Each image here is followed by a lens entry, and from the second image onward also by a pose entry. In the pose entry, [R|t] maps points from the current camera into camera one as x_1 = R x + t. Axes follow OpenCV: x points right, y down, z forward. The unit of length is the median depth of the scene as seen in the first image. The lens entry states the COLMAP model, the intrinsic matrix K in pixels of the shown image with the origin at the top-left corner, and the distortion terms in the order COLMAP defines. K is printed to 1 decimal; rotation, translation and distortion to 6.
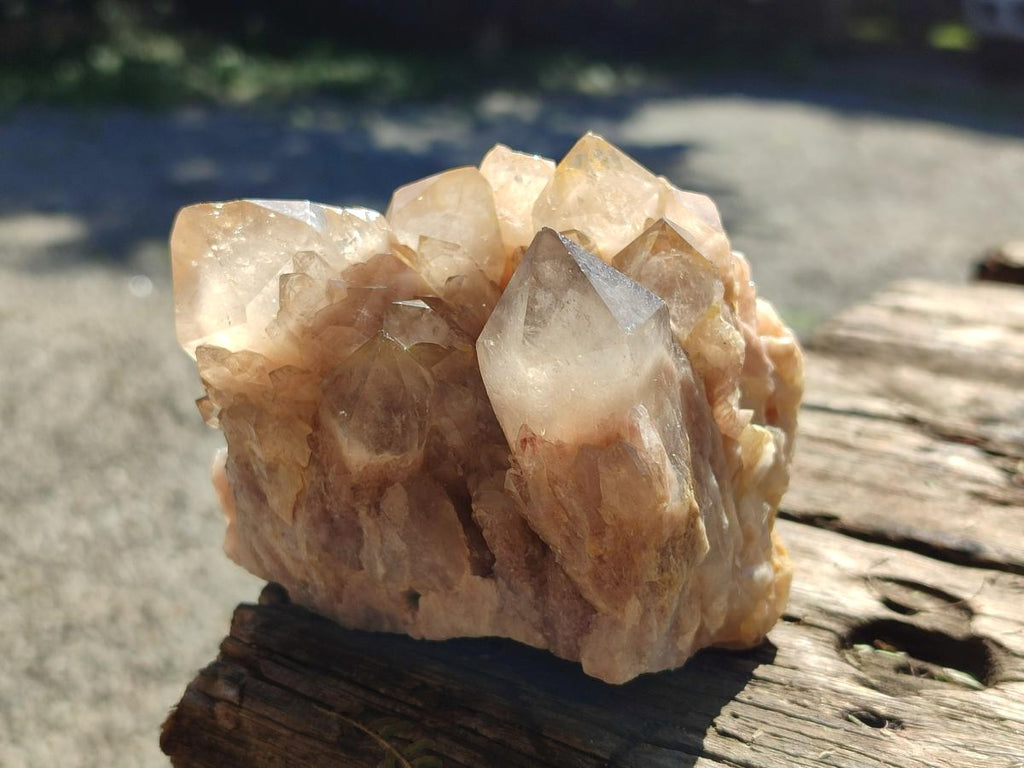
lens RADIAL K [[1601.7, 0, 512.0], [0, 1601.7, 384.0], [0, 0, 1]] dist [0.354775, -2.539741]
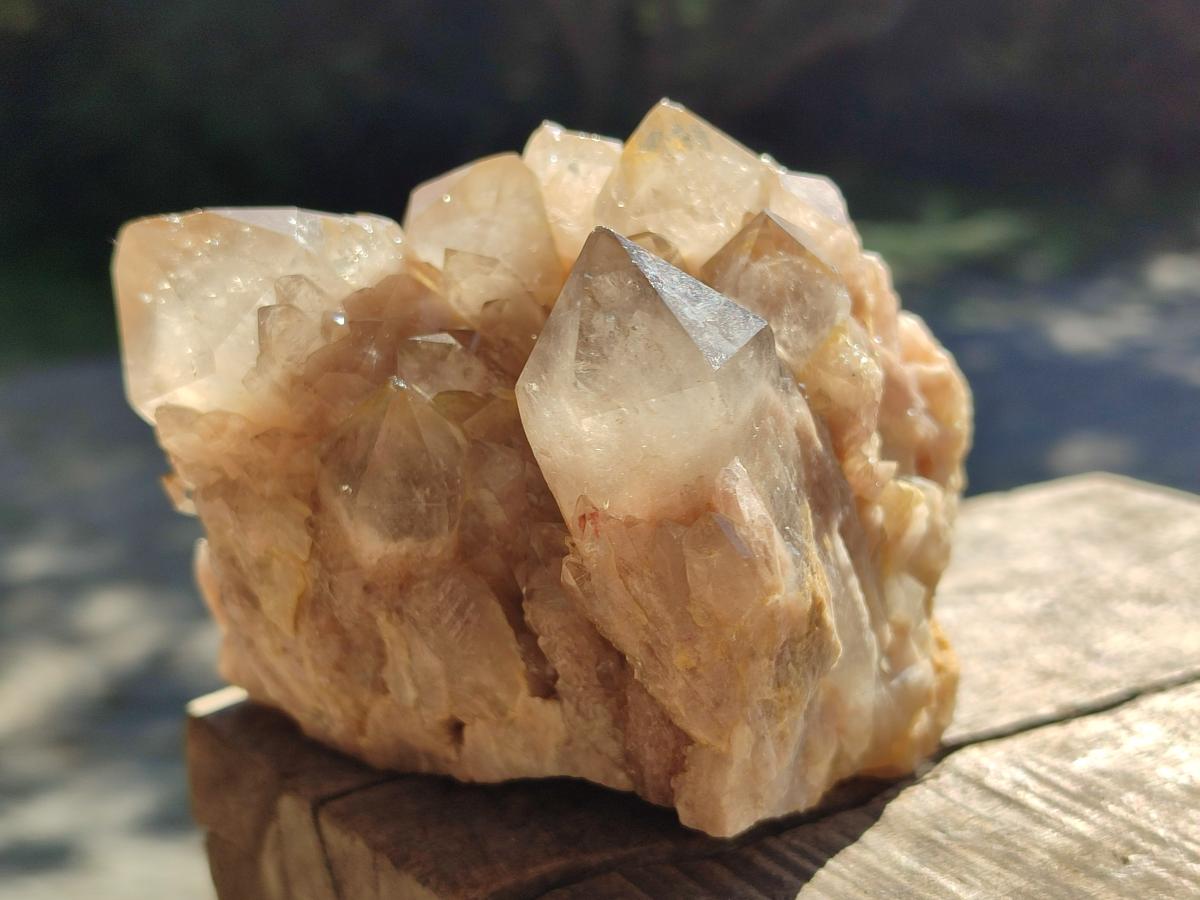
lens RADIAL K [[1877.0, 0, 600.0], [0, 1877.0, 450.0], [0, 0, 1]] dist [0.354775, -2.539741]
pose [[0.998997, -0.039799, -0.020514, 0.030686], [0.039976, 0.999166, 0.008304, -0.002390], [0.020166, -0.009116, 0.999755, 0.119834]]
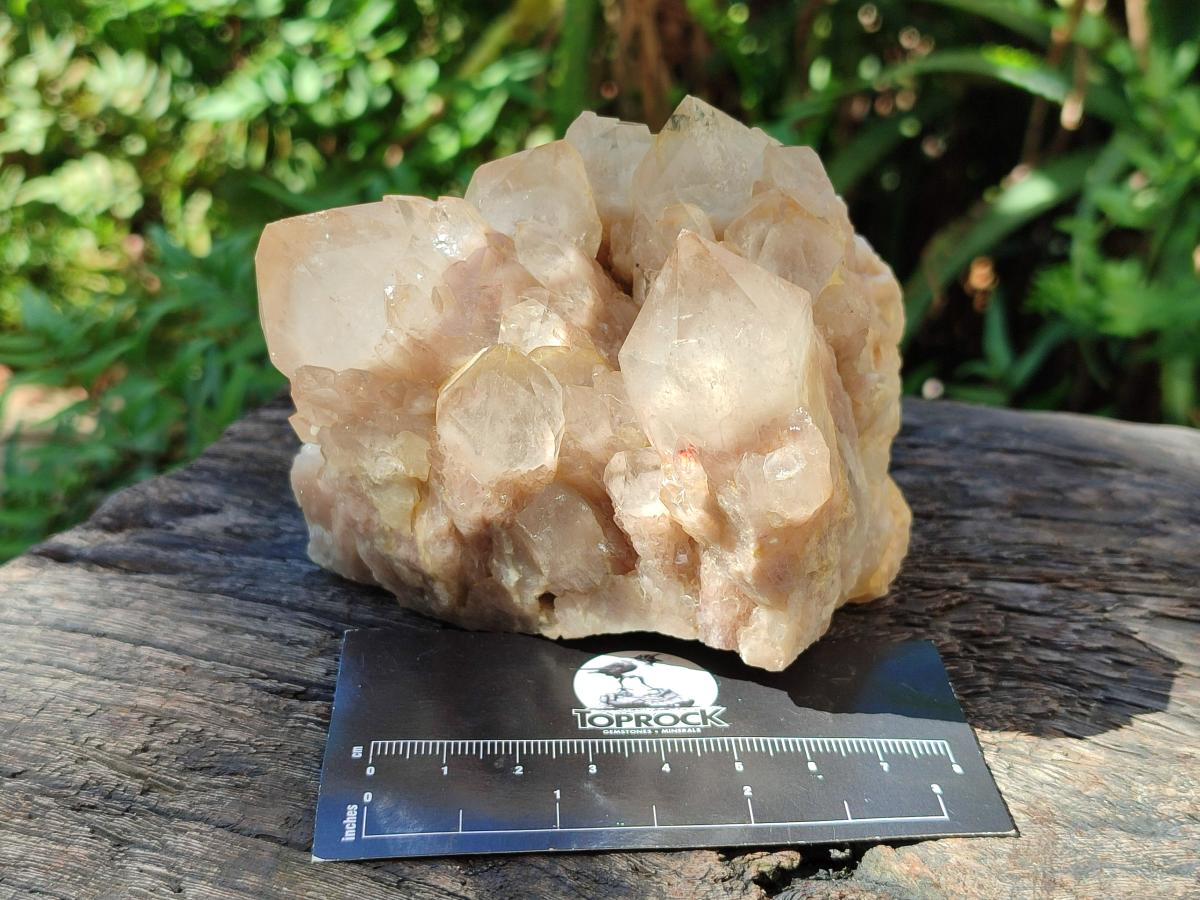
lens RADIAL K [[1877.0, 0, 600.0], [0, 1877.0, 450.0], [0, 0, 1]] dist [0.354775, -2.539741]
pose [[0.986440, -0.112566, 0.119437, -0.160800], [0.092369, 0.982307, 0.162915, -0.141752], [-0.135663, -0.149674, 0.979384, -0.100936]]
